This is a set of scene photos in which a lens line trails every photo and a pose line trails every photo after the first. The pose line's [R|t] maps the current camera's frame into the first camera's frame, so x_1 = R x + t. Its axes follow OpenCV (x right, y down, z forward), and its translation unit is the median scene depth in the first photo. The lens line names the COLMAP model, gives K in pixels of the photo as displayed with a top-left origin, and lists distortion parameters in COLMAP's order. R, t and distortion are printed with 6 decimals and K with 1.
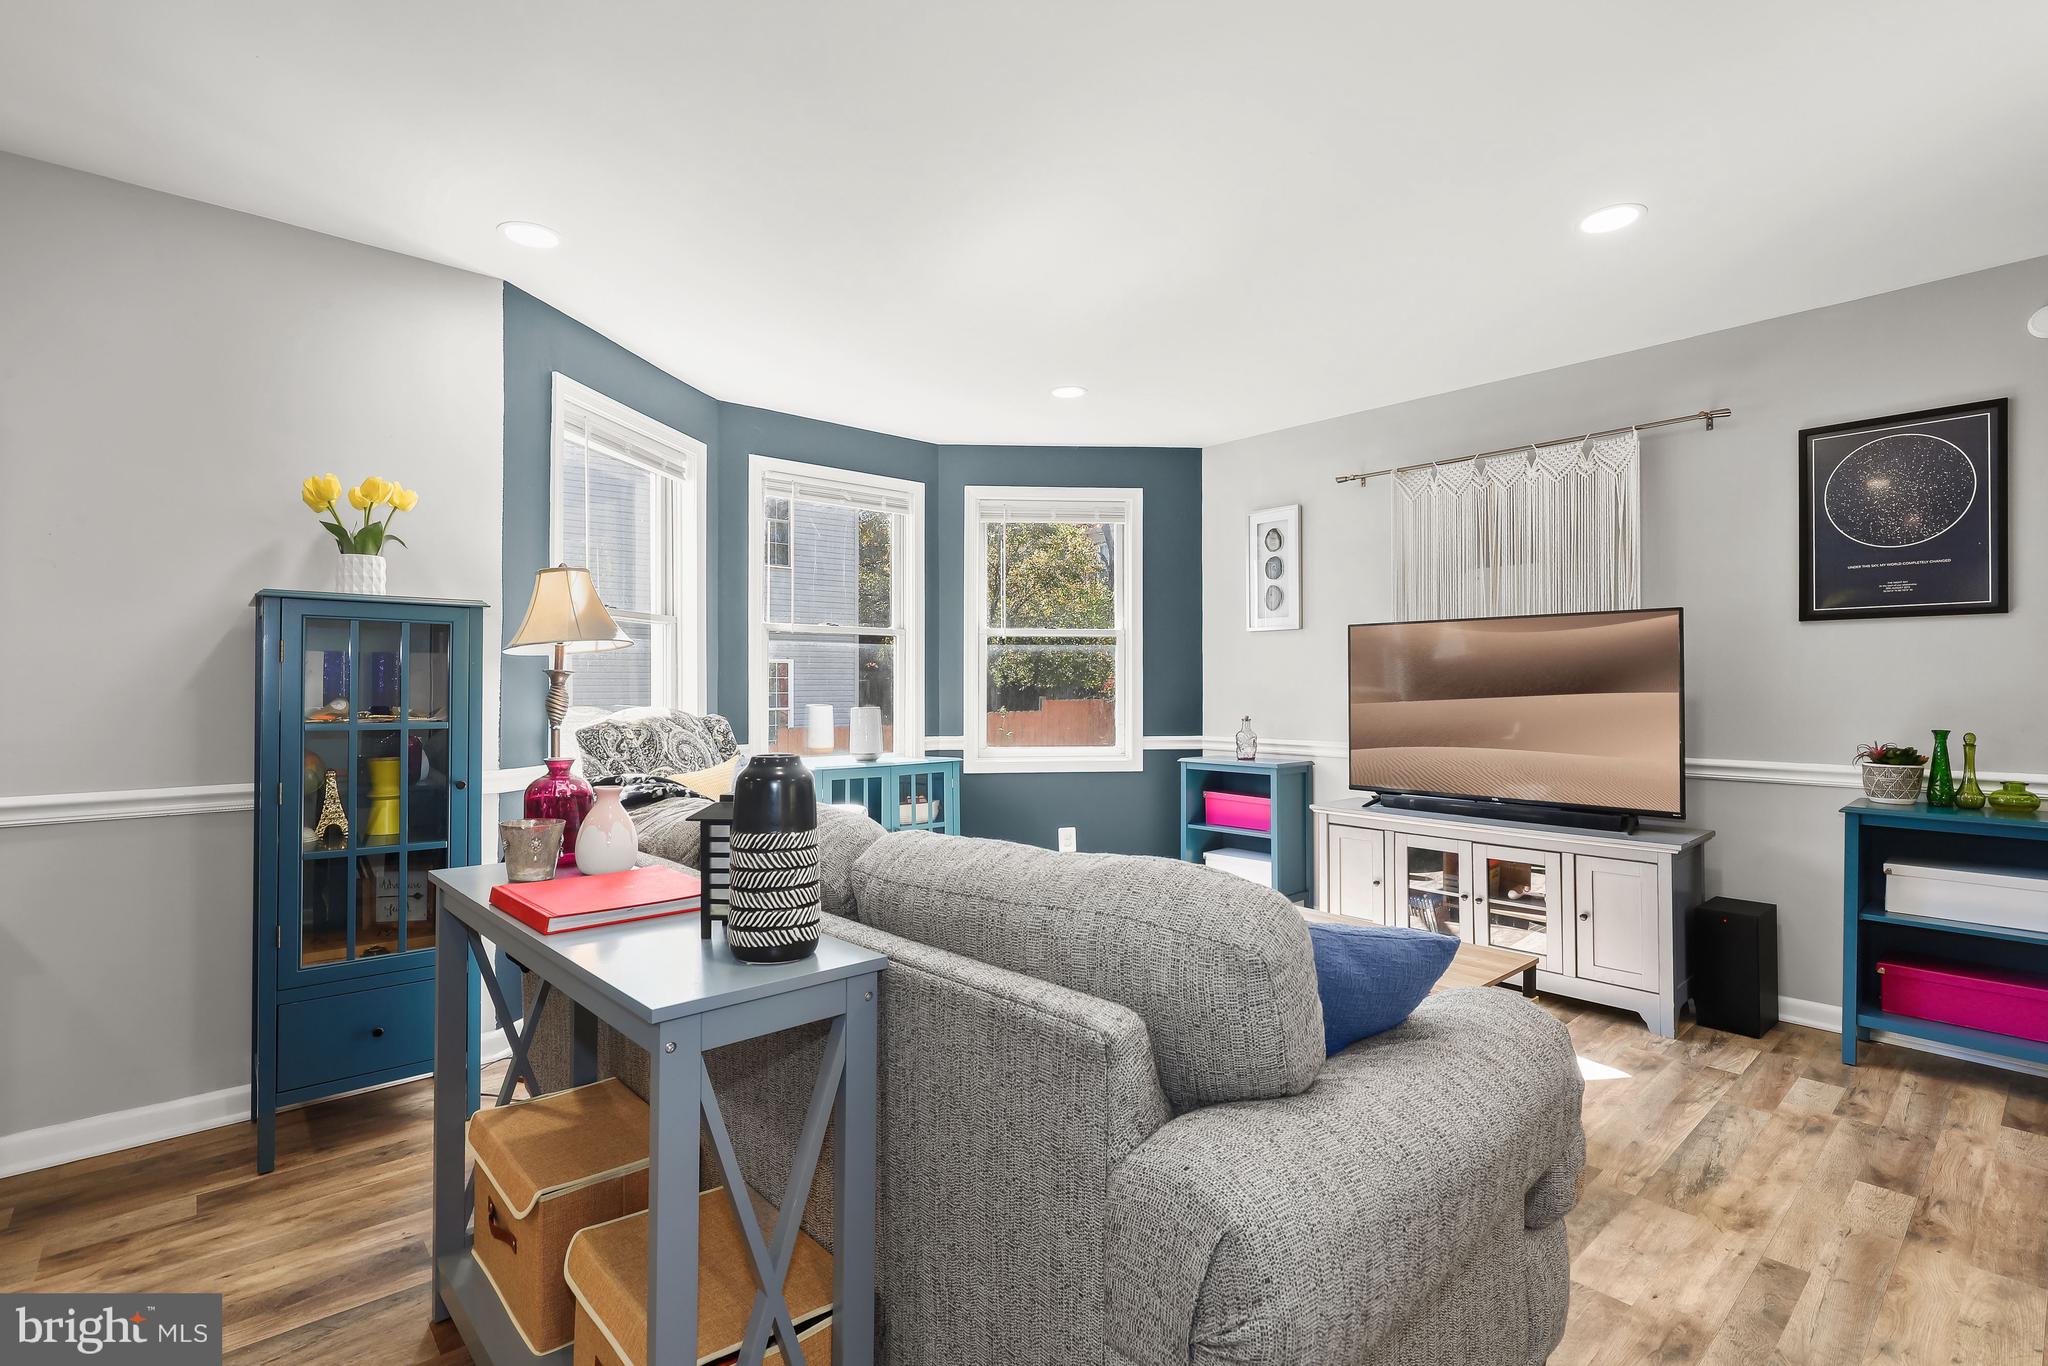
lens RADIAL K [[941.3, 0, 1059.3], [0, 941.3, 677.2], [0, 0, 1]] dist [0.002638, 0.000912]
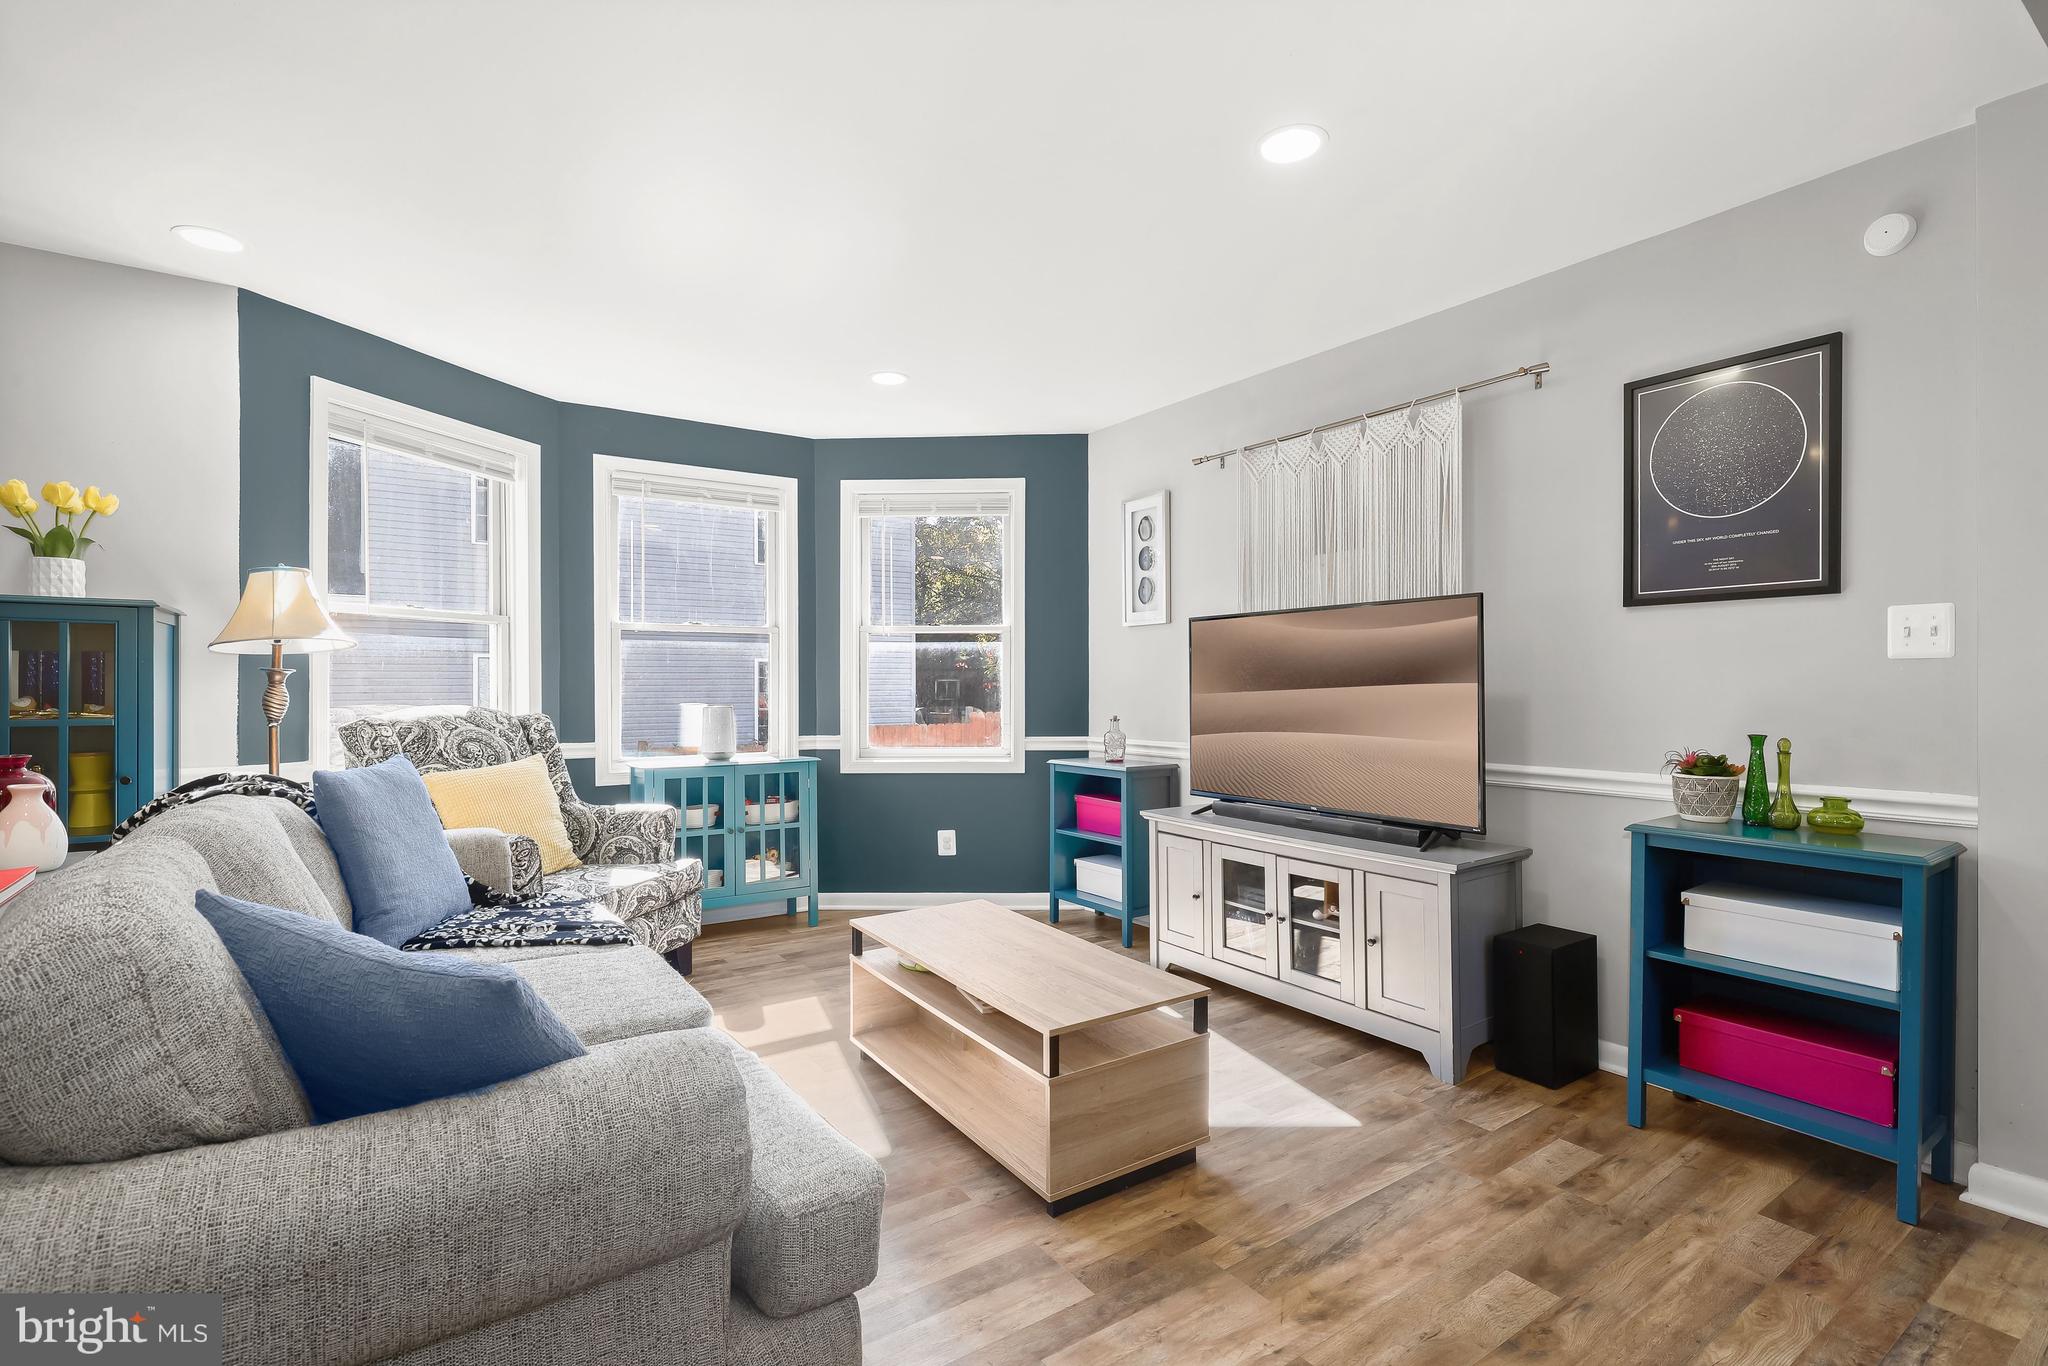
lens RADIAL K [[941.3, 0, 1054.0], [0, 941.3, 683.4], [0, 0, 1]] dist [0.002638, 0.000912]
pose [[0.992164, -0.001652, -0.124932, 0.362415], [0.002493, 0.999975, 0.006577, 0.003333], [0.124918, -0.006837, 0.992144, 0.080702]]
